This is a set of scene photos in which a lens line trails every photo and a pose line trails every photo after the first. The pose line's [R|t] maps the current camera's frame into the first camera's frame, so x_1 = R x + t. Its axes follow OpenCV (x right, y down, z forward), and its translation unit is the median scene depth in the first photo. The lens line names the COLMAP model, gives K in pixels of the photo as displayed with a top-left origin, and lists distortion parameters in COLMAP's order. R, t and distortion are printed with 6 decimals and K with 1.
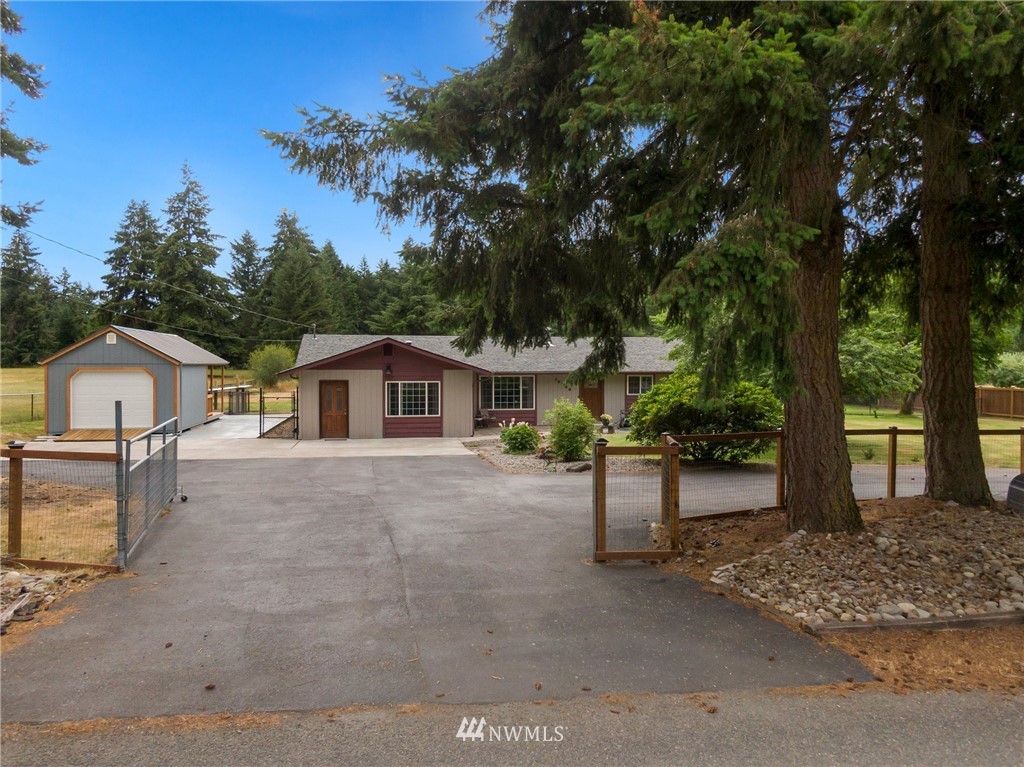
lens RADIAL K [[735.2, 0, 545.1], [0, 735.2, 381.0], [0, 0, 1]] dist [0.014175, -0.039806]
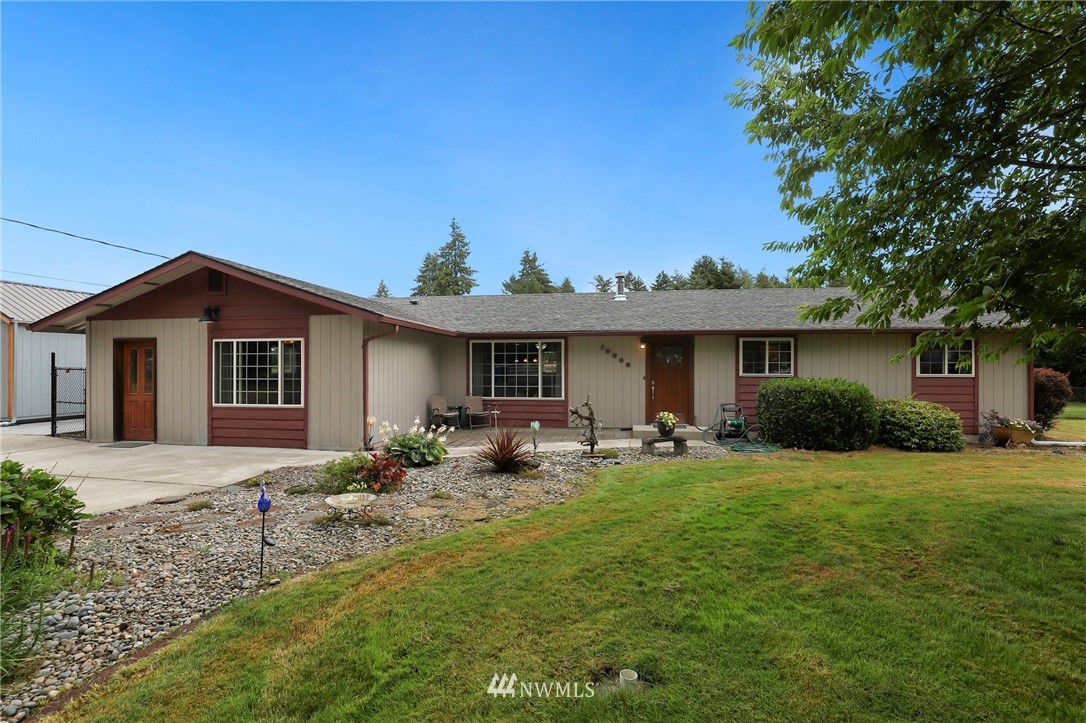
lens RADIAL K [[506.1, 0, 552.9], [0, 506.1, 371.8], [0, 0, 1]] dist [-0.034938, 0.000873]
pose [[0.934380, -0.001040, -0.356277, 0.059486], [-0.005184, 0.999850, -0.016512, 0.012027], [0.356241, 0.017276, 0.934234, 0.313656]]
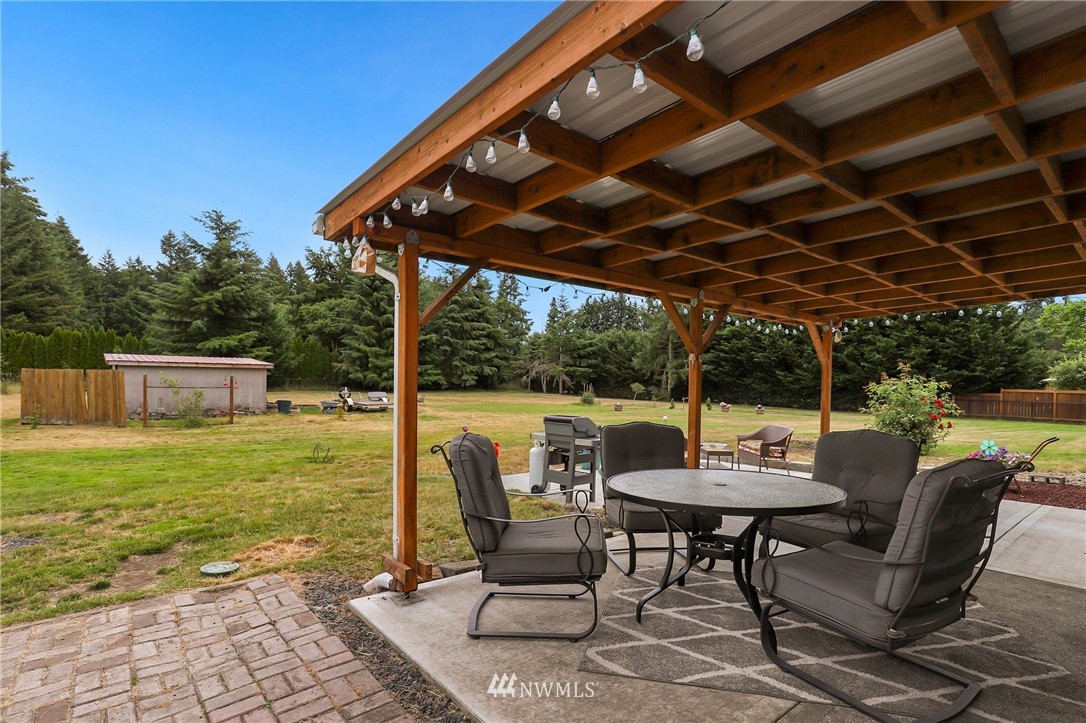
lens RADIAL K [[542.3, 0, 560.5], [0, 542.3, 388.2], [0, 0, 1]] dist [-0.017686, 0.001692]
pose [[0.889106, 0.006989, 0.457649, -0.197508], [-0.005367, 0.999974, -0.004845, 0.007593], [-0.457671, 0.001851, 0.889120, 0.617868]]
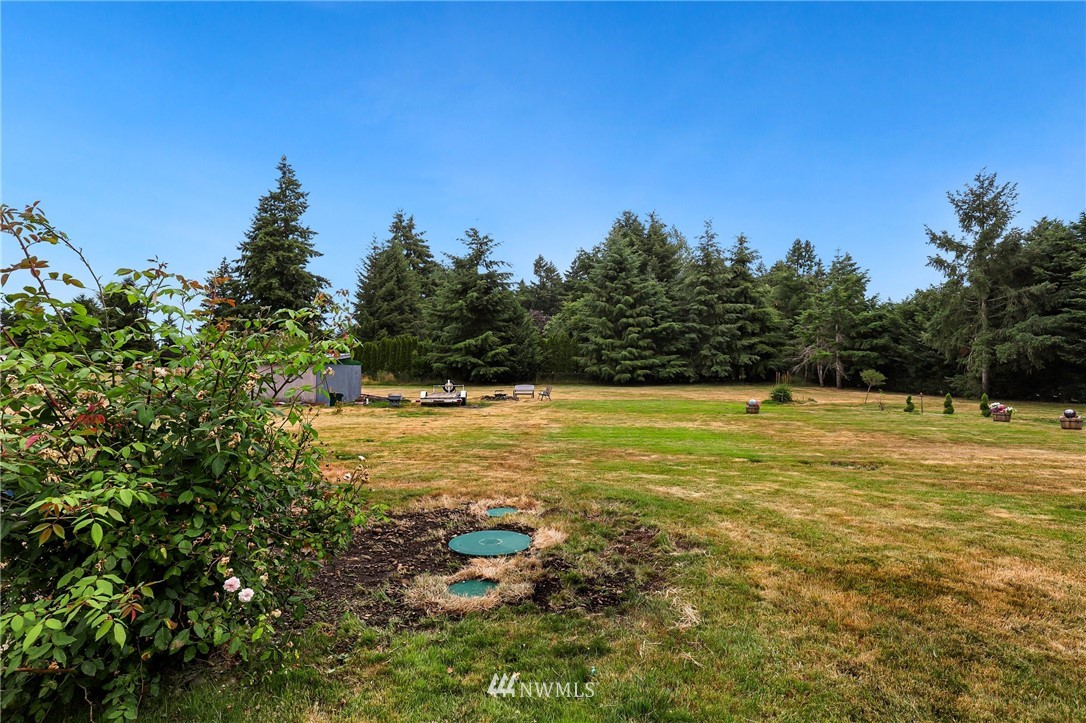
lens RADIAL K [[540.4, 0, 543.5], [0, 540.4, 356.5], [0, 0, 1]] dist [-0.025831, 0.006830]
pose [[0.974474, -0.011032, -0.224231, 0.031725], [-0.000400, 0.998705, -0.050872, 0.008734], [0.224501, 0.049663, 0.973207, 0.698405]]
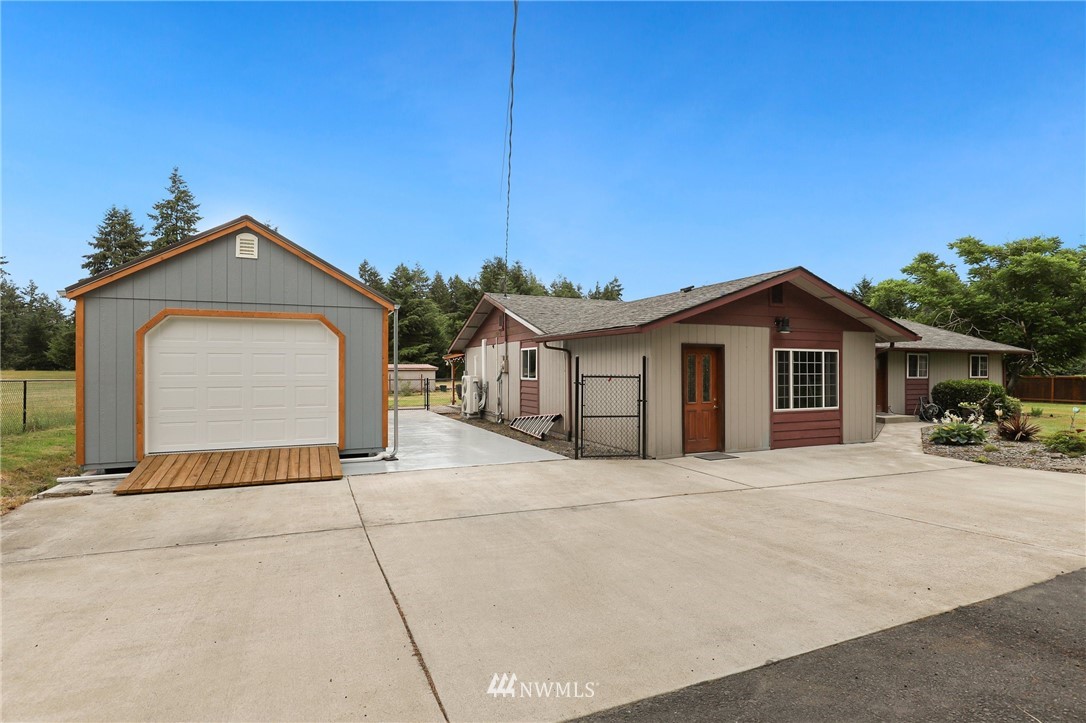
lens RADIAL K [[540.4, 0, 561.7], [0, 540.4, 364.9], [0, 0, 1]] dist [-0.025831, 0.006830]
pose [[0.977925, -0.000036, 0.208956, -0.192726], [0.006408, 0.999535, -0.029821, 0.010237], [-0.208858, 0.030502, 0.977470, 0.263587]]
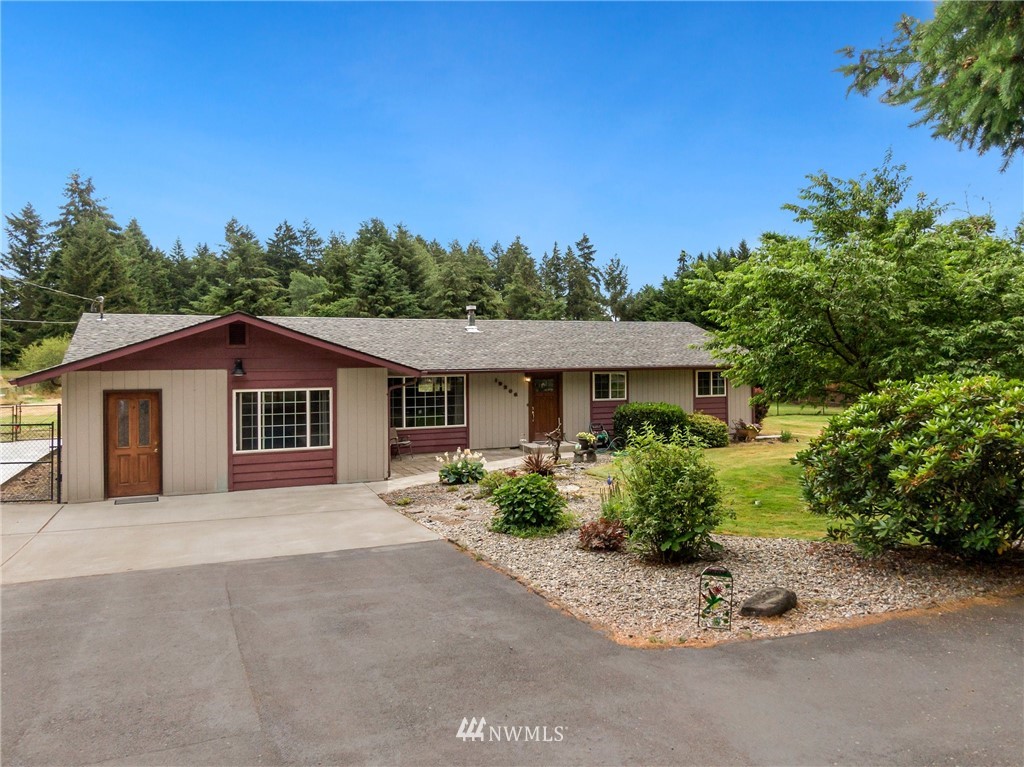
lens RADIAL K [[735.2, 0, 545.2], [0, 735.2, 364.9], [0, 0, 1]] dist [0.014175, -0.039806]
pose [[0.975411, -0.011363, 0.220099, -0.044954], [0.014454, 0.999818, -0.012442, -0.003442], [-0.219917, 0.015318, 0.975398, 0.166682]]
